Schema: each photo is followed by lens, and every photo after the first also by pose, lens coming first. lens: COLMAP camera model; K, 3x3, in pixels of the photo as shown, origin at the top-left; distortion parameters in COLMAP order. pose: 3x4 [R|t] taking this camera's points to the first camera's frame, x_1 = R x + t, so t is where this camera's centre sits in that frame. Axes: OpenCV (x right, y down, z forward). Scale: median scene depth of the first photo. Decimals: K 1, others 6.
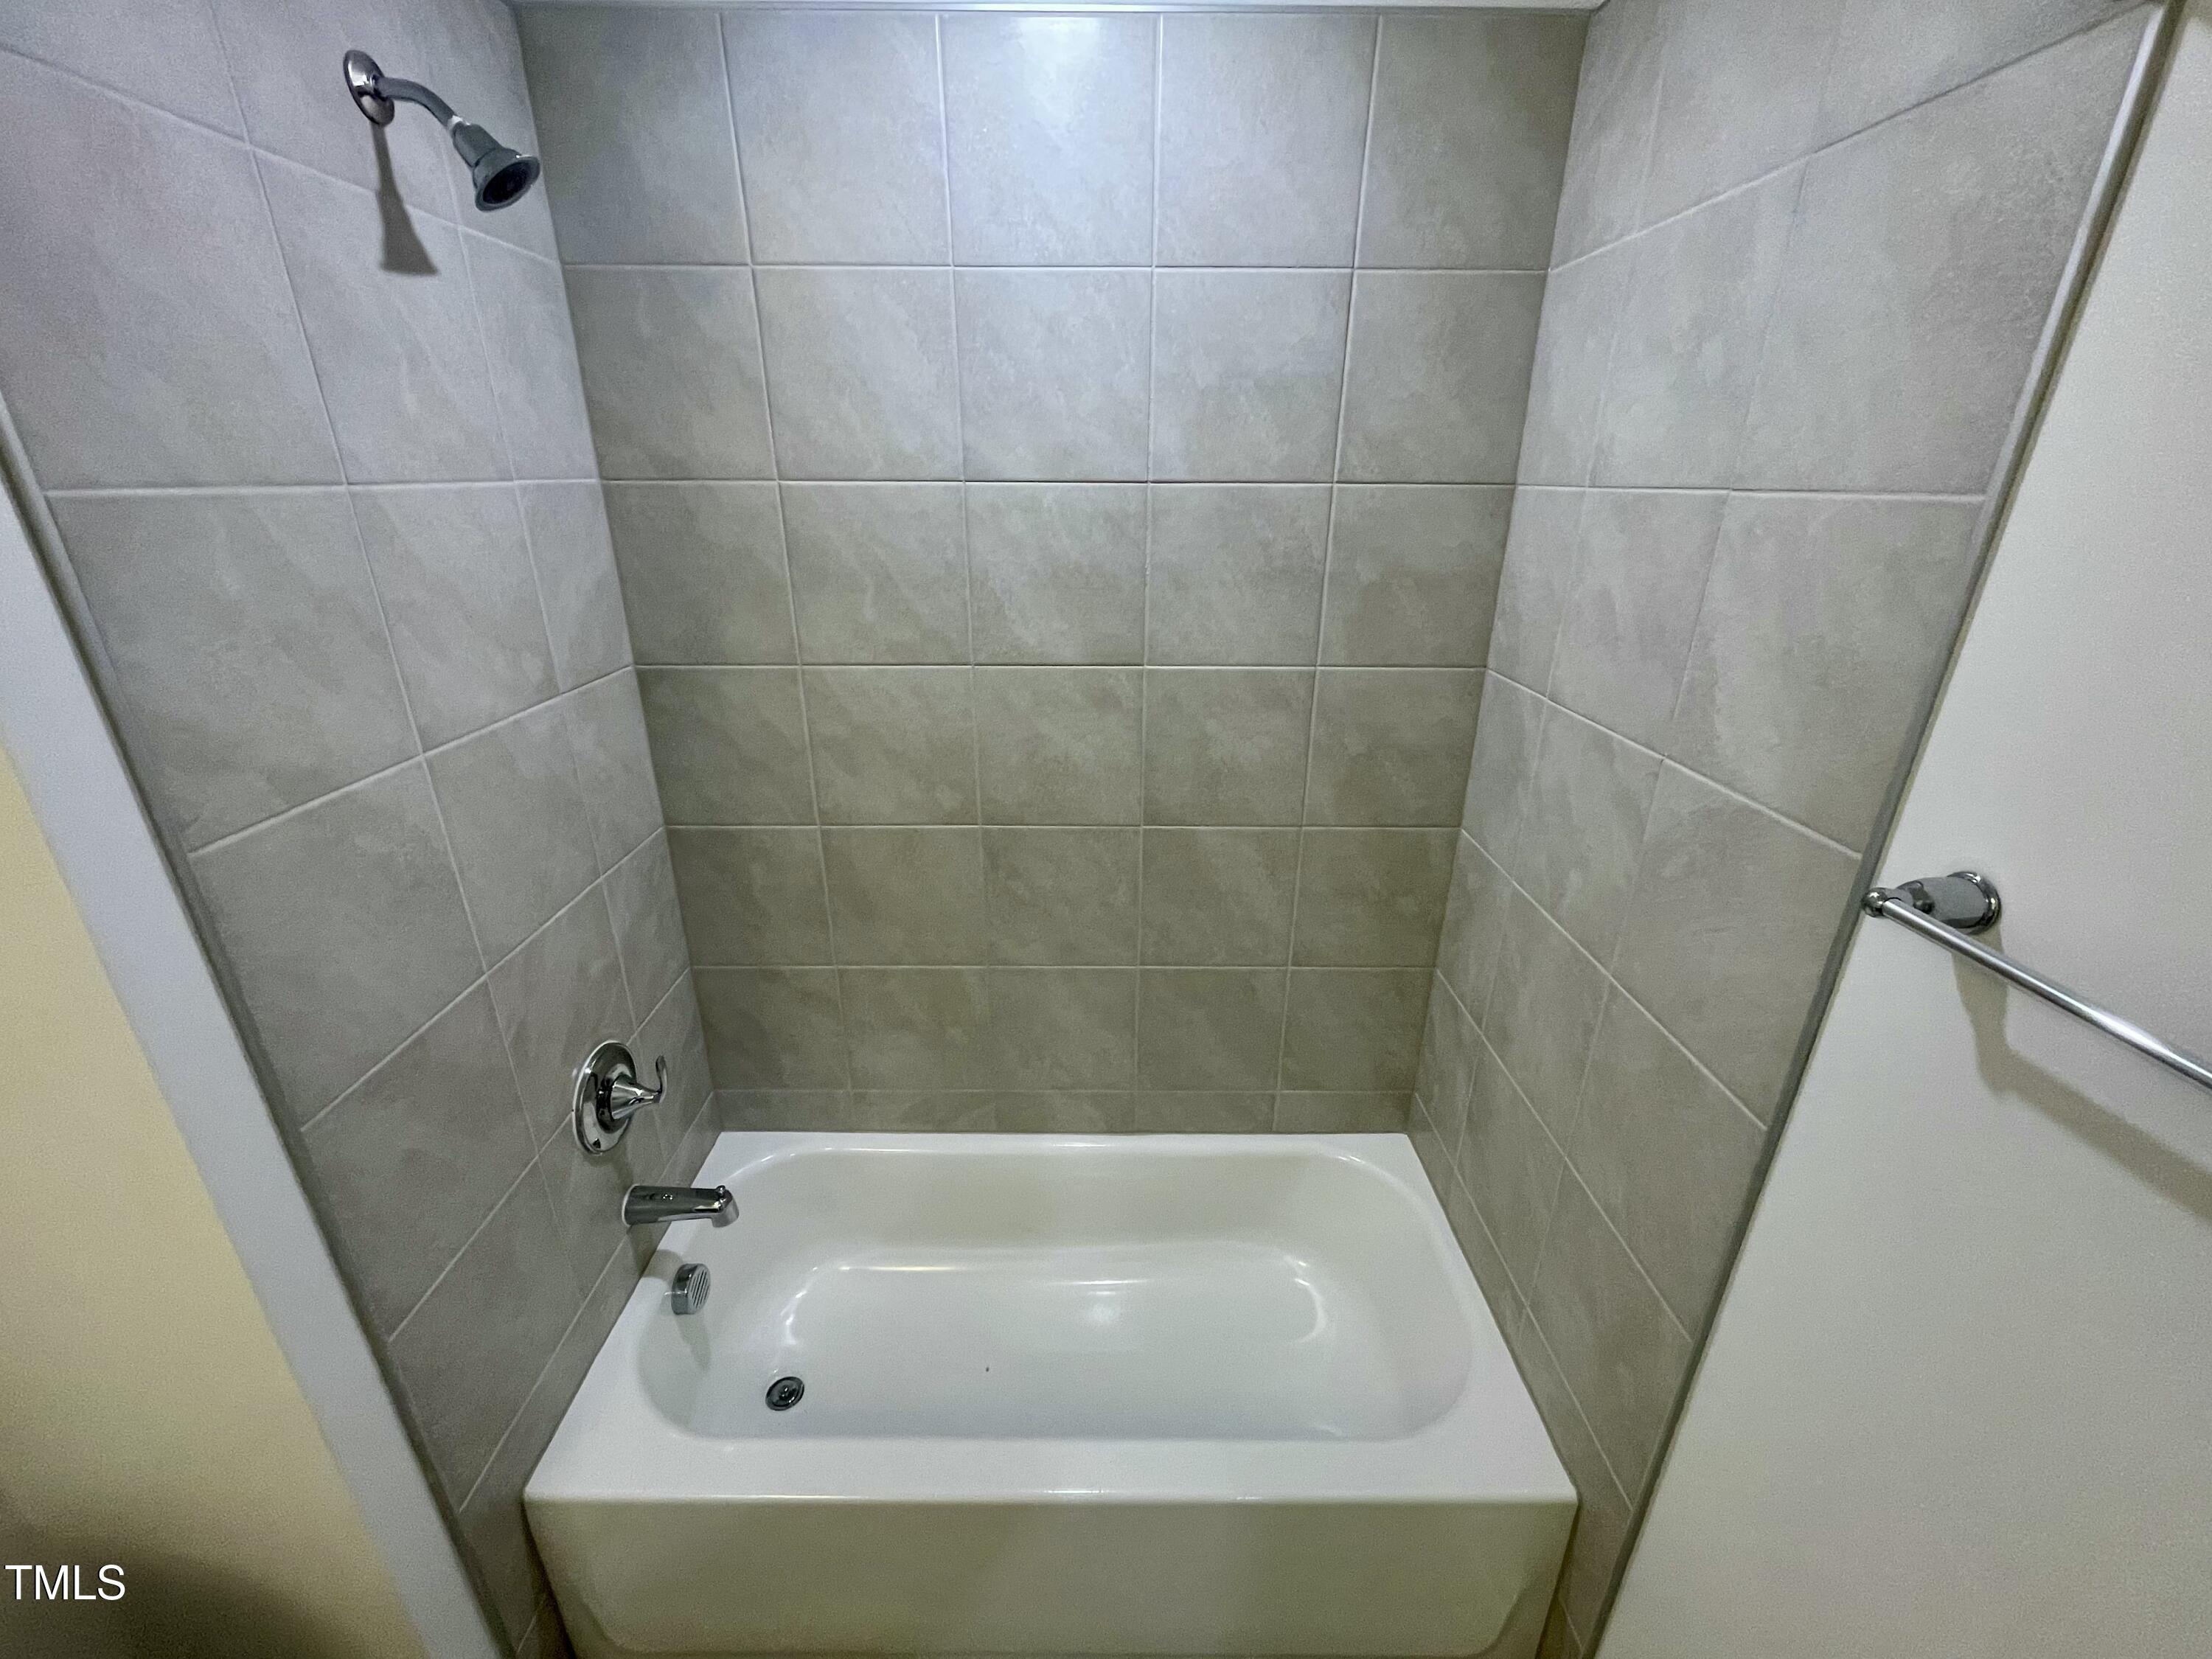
lens RADIAL K [[888.7, 0, 1102.8], [0, 888.7, 827.4], [0, 0, 1]] dist [-0.002967, 0.000039]
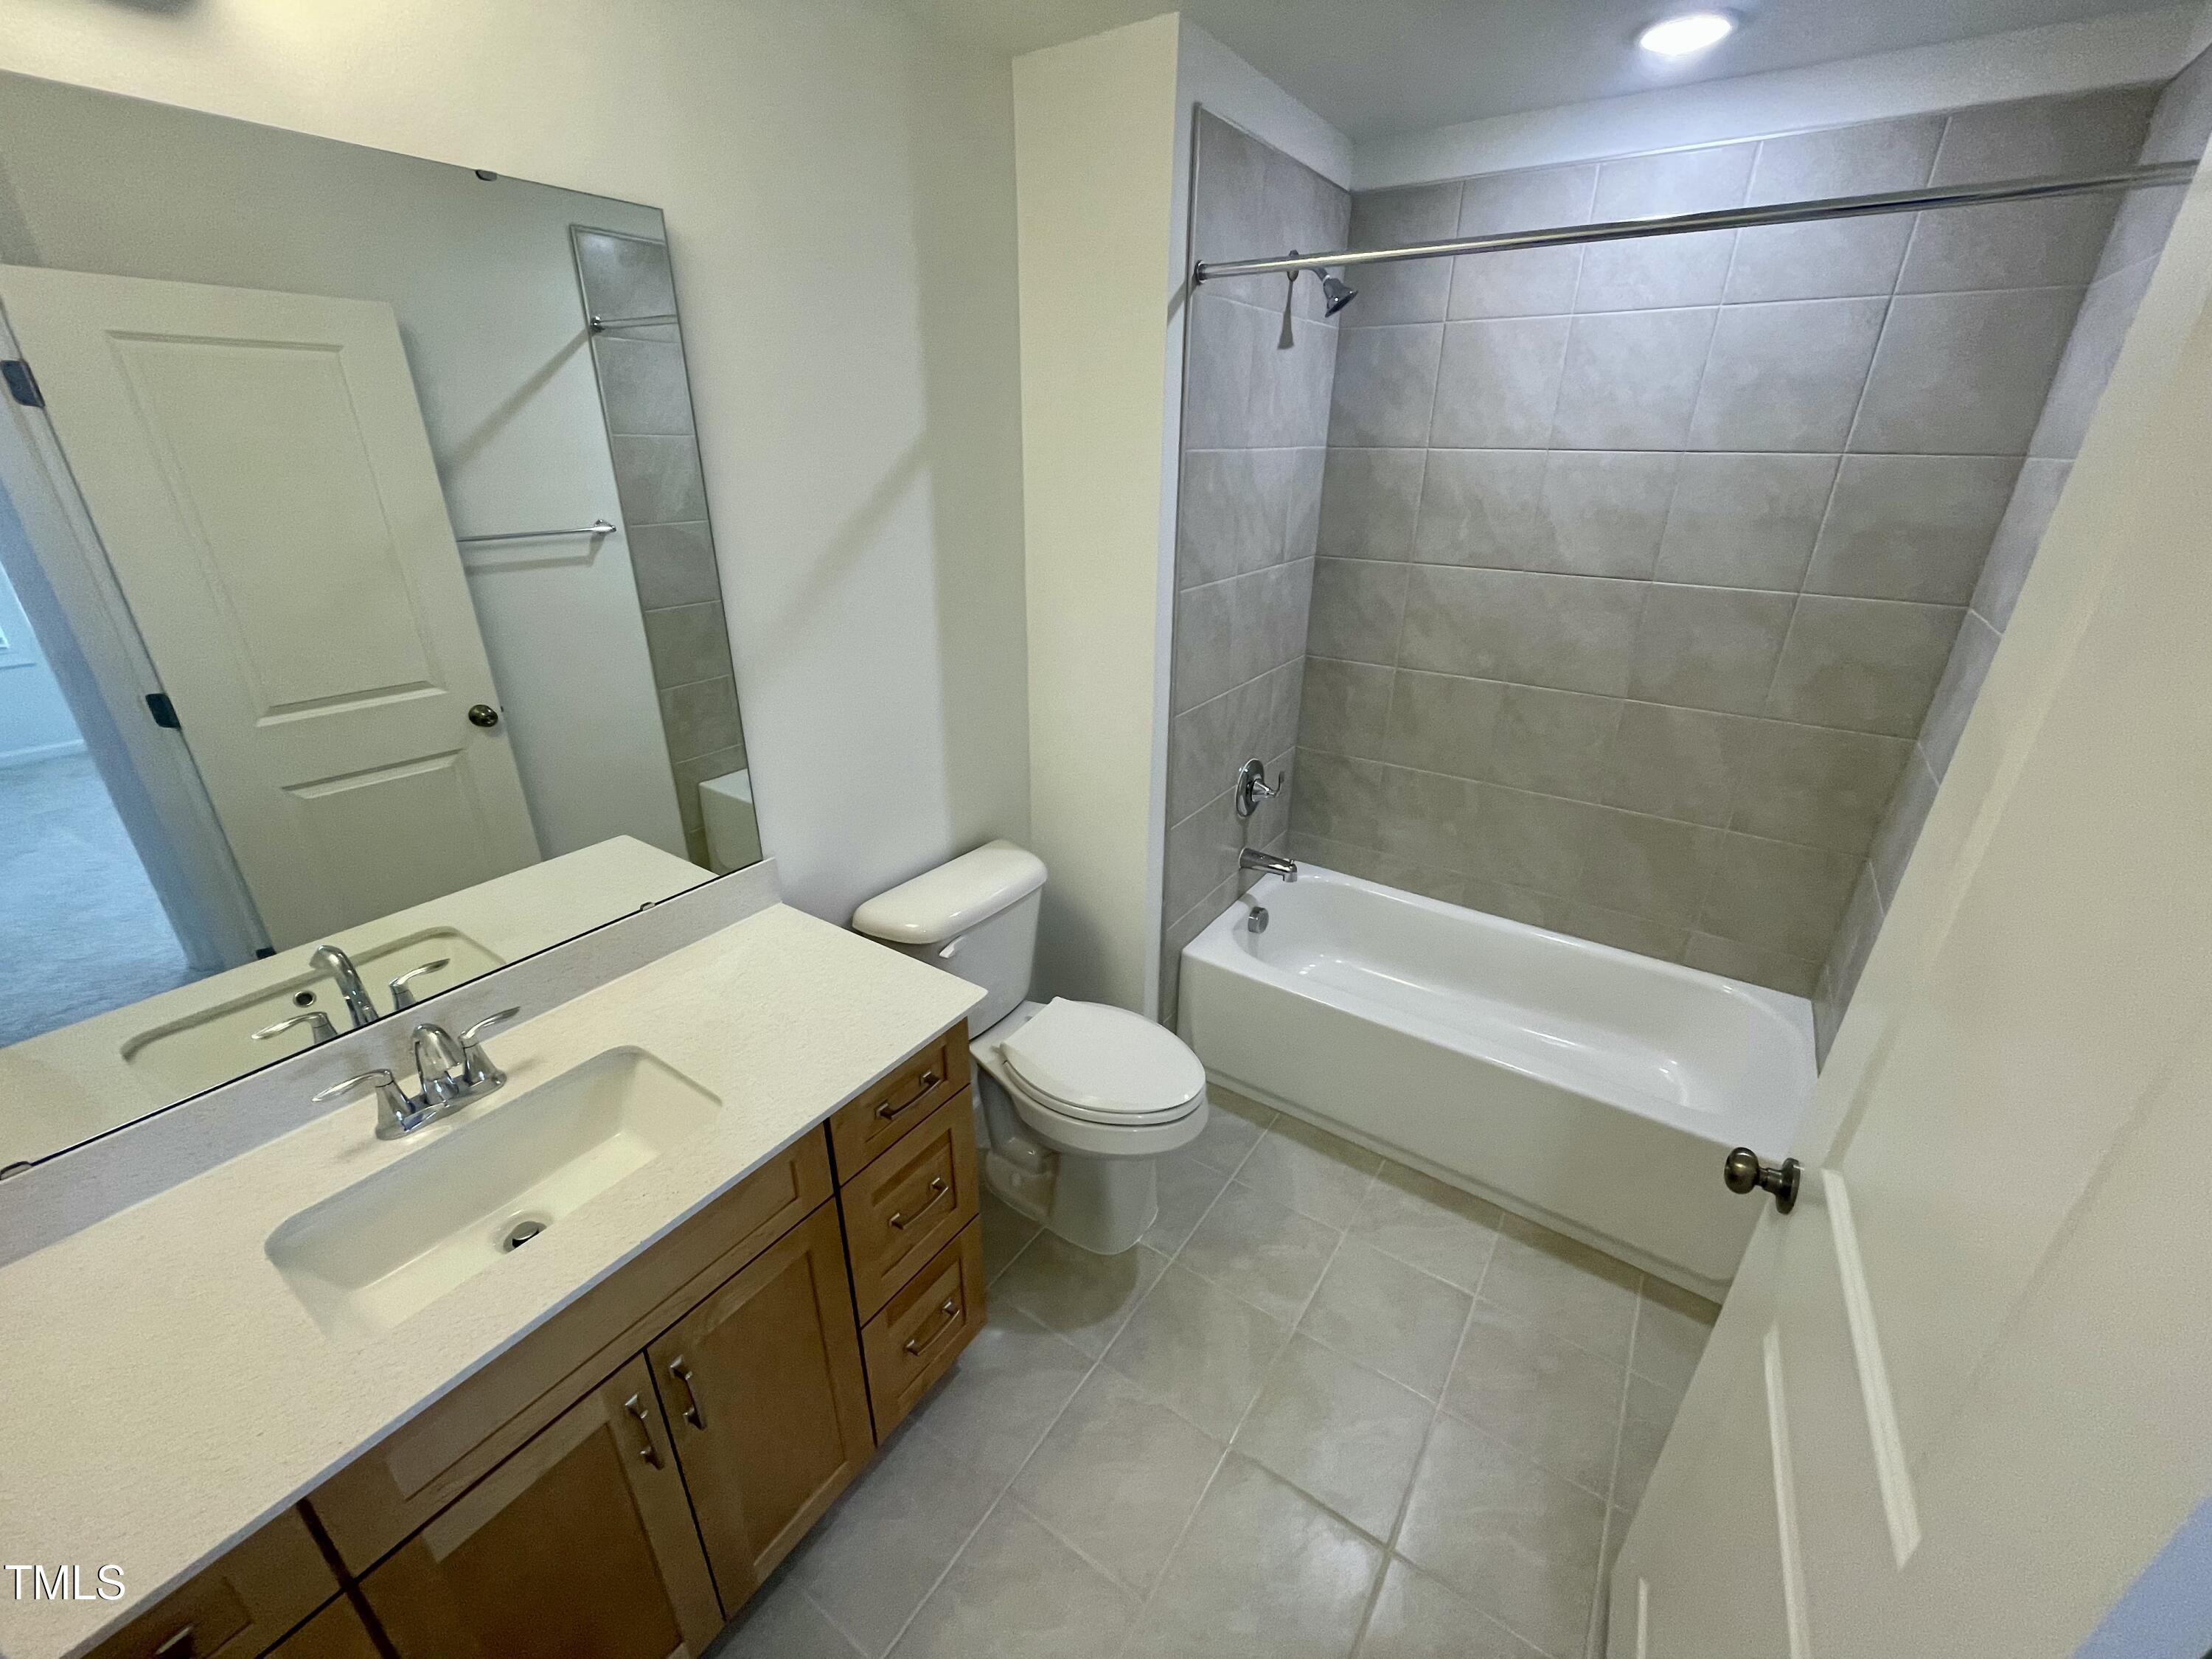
lens RADIAL K [[888.7, 0, 1102.8], [0, 888.7, 827.4], [0, 0, 1]] dist [-0.002967, 0.000039]
pose [[0.820867, 0.229813, -0.522842, 0.161848], [-0.212857, 0.972617, 0.093321, 0.263490], [0.529971, 0.034686, 0.847306, -0.679187]]
